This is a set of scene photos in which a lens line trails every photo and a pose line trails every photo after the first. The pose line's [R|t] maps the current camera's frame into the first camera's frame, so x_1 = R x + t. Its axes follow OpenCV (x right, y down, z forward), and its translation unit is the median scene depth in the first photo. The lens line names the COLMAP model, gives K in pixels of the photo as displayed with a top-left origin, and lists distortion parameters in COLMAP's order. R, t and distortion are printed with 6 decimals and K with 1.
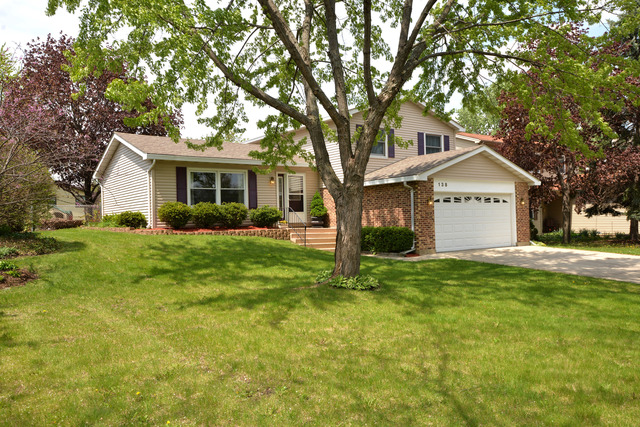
lens RADIAL K [[489.7, 0, 320.4], [0, 489.7, 214.1], [0, 0, 1]] dist [0.001274, 0.000177]
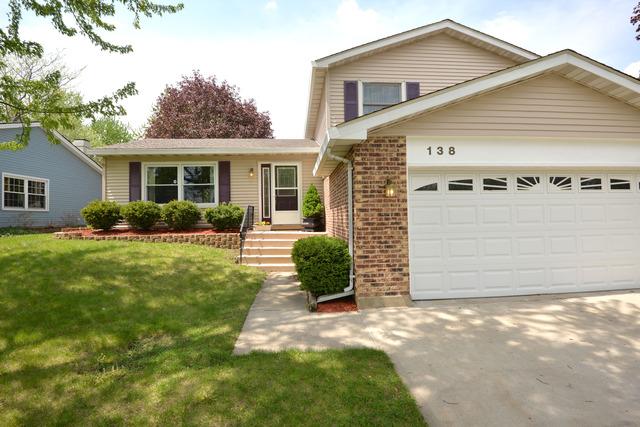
lens RADIAL K [[308.9, 0, 319.3], [0, 308.9, 214.3], [0, 0, 1]] dist [-0.018997, -0.002842]
pose [[0.856153, 0.003285, -0.516711, 0.281477], [0.004616, 0.999891, 0.014005, -0.005811], [0.516701, -0.014375, 0.856045, 0.654755]]
